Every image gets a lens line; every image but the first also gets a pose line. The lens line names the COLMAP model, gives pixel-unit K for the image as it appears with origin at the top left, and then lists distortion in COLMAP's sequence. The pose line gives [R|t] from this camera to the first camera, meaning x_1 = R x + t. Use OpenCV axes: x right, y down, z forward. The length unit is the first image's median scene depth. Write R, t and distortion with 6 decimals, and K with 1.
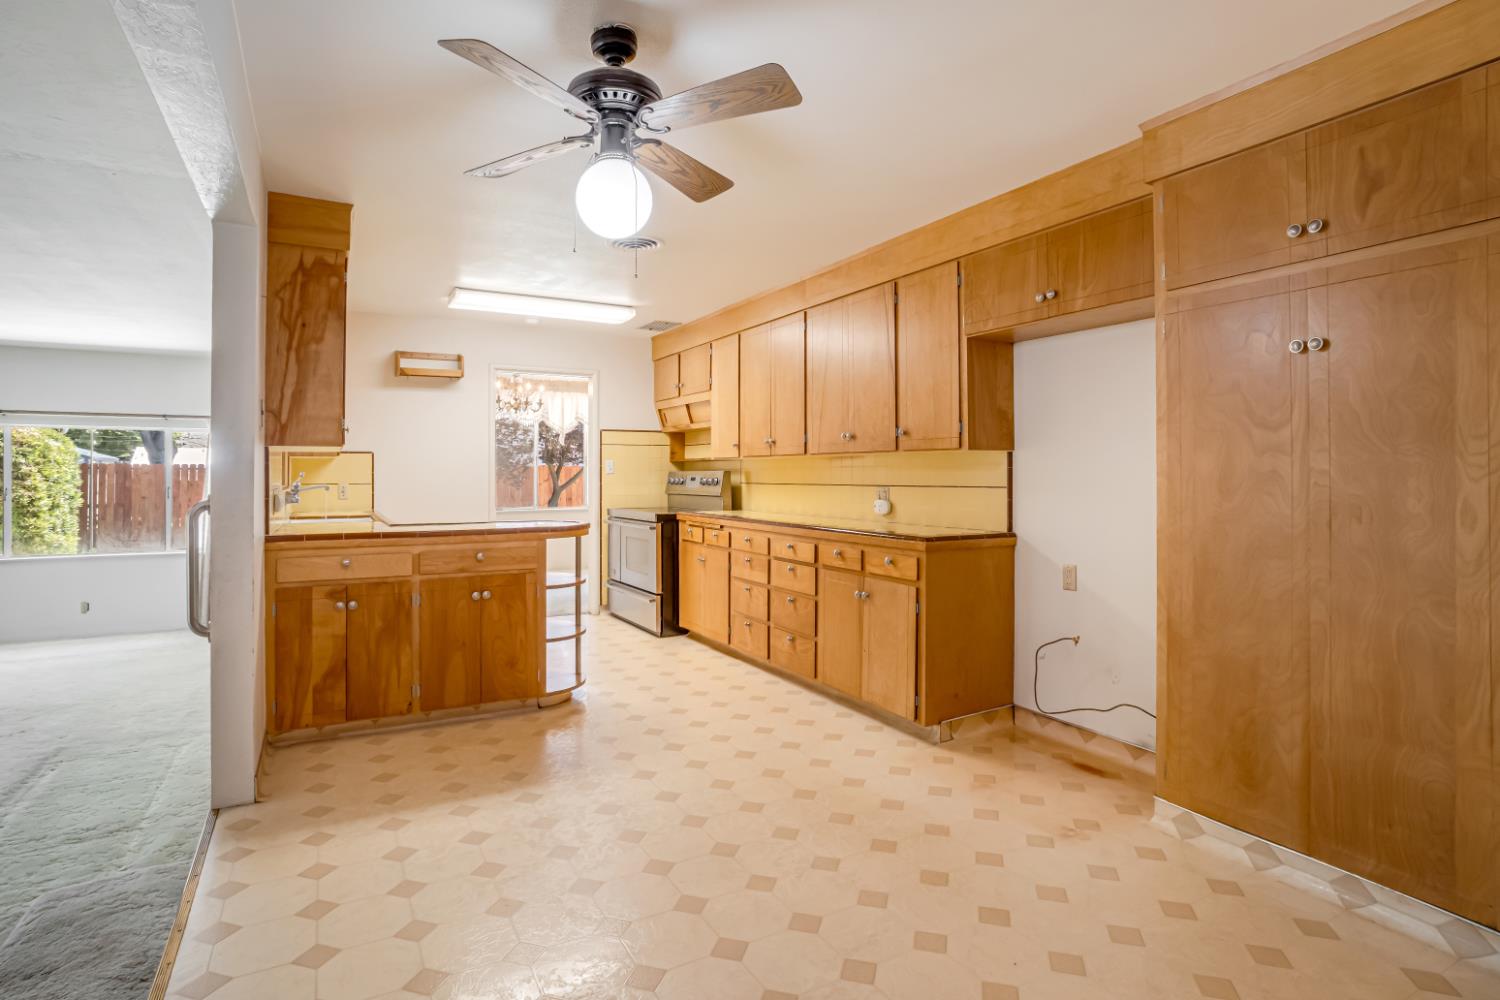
lens RADIAL K [[747.5, 0, 749.5], [0, 747.5, 486.4], [0, 0, 1]] dist [-0.011608, 0.003187]
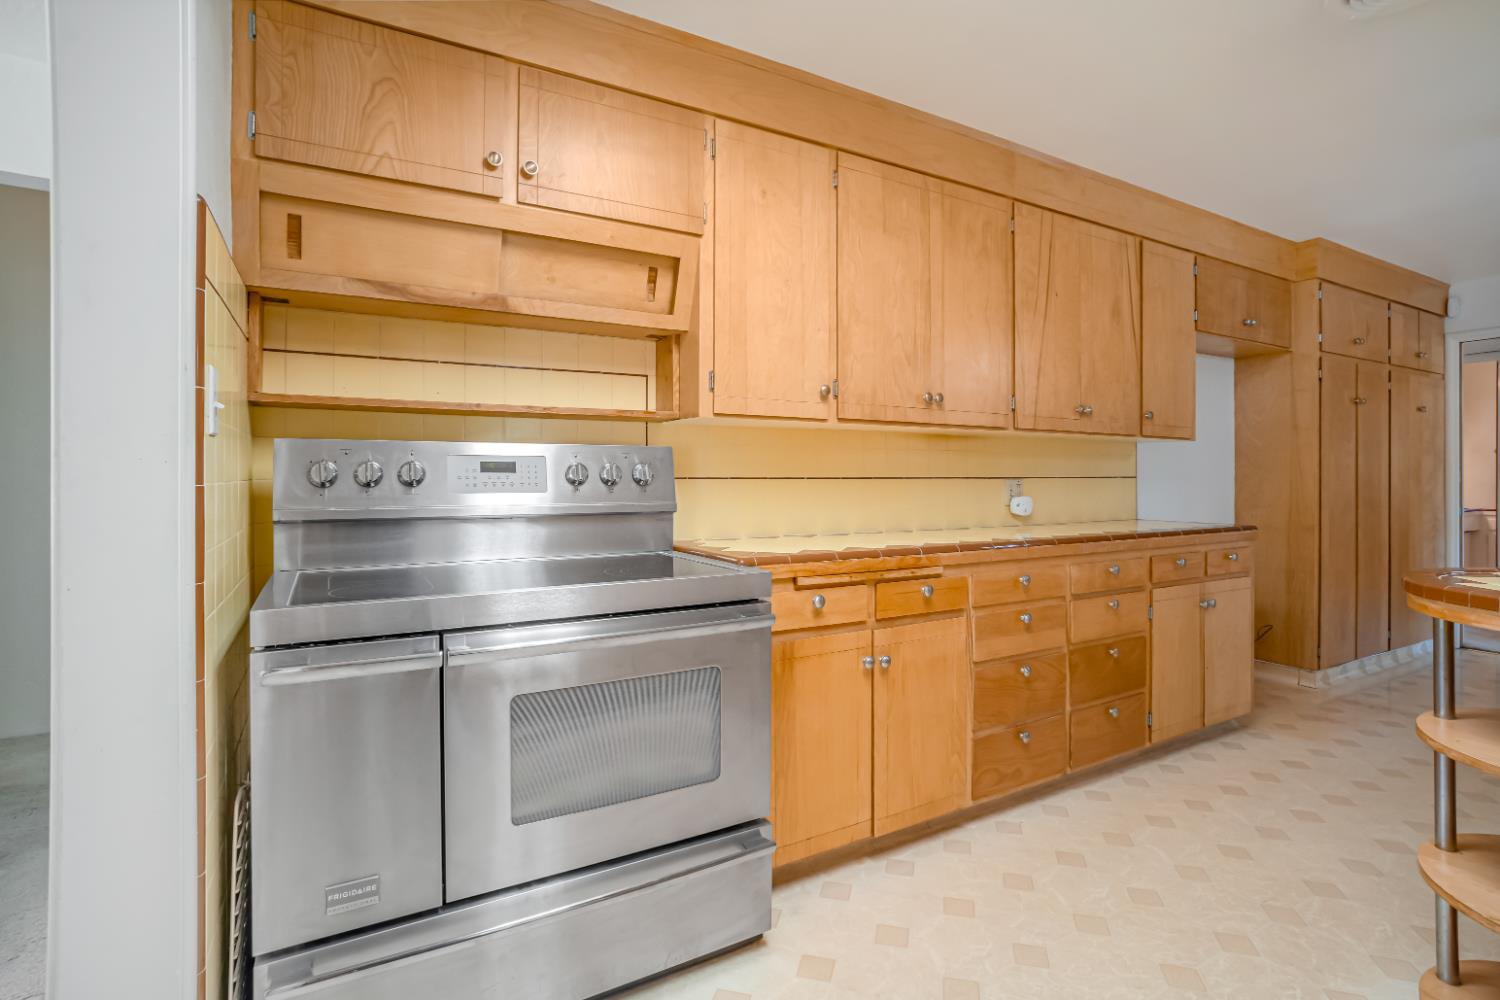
lens RADIAL K [[747.5, 0, 762.8], [0, 747.5, 466.5], [0, 0, 1]] dist [-0.011608, 0.003187]
pose [[-0.016607, -0.009487, 0.999817, -0.763249], [0.006986, 0.999929, 0.009604, -0.026700], [-0.999838, 0.007144, -0.016540, 1.679557]]
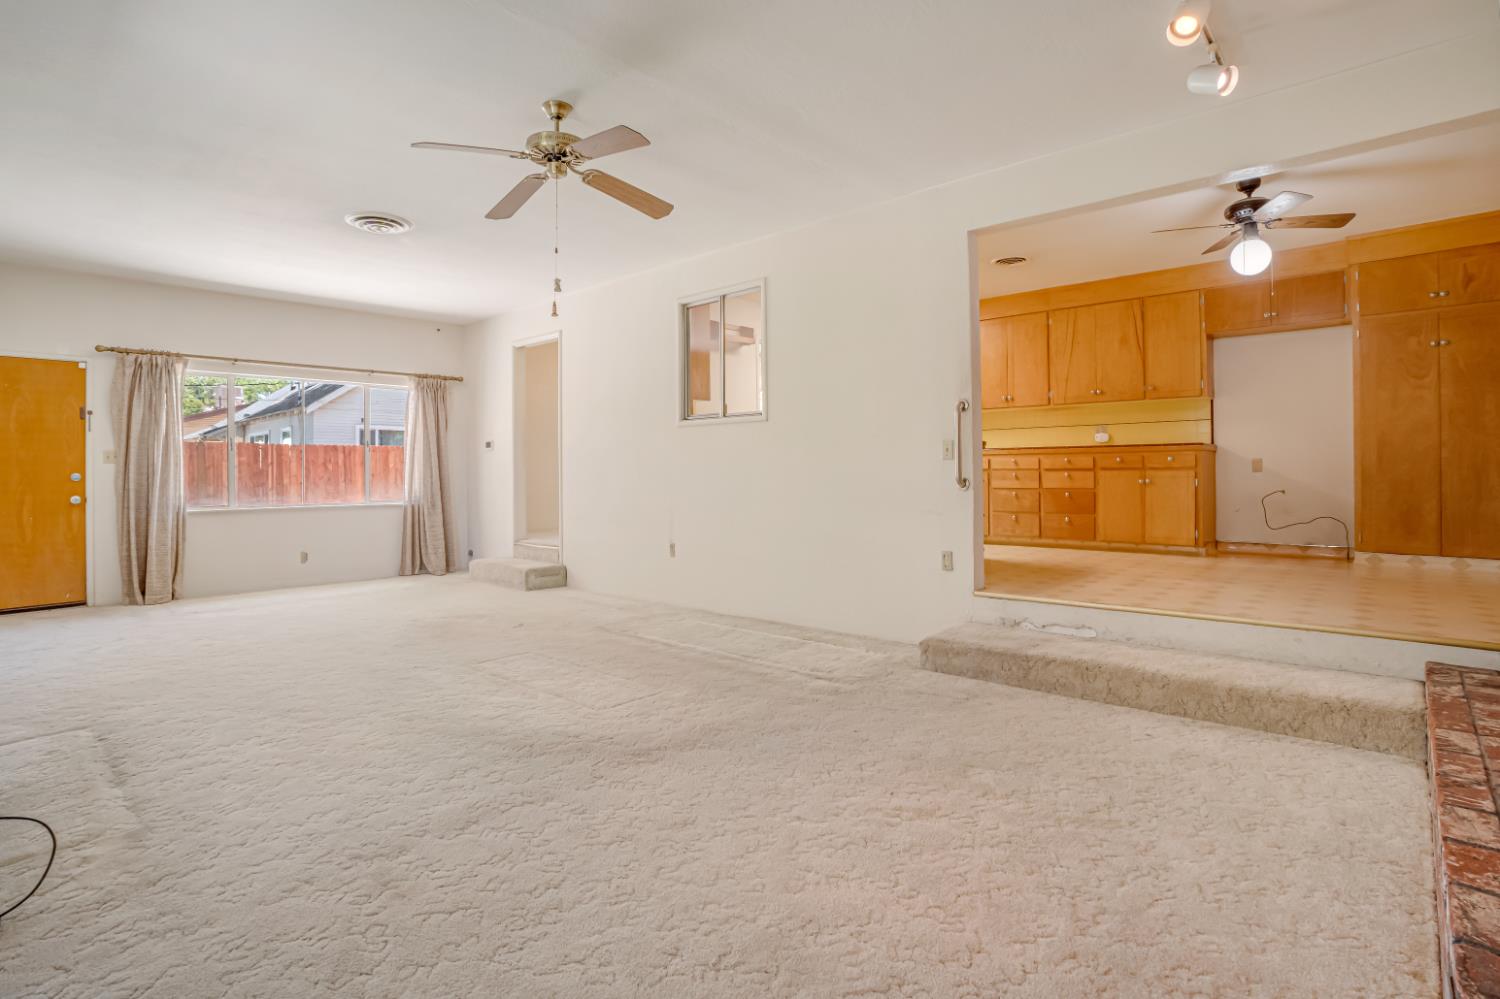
lens RADIAL K [[747.5, 0, 739.6], [0, 747.5, 489.5], [0, 0, 1]] dist [-0.011608, 0.003187]
pose [[0.952346, -0.015849, 0.304606, -1.393901], [0.014009, 0.999868, 0.008225, 0.151939], [-0.304696, -0.003566, 0.952443, -0.385944]]
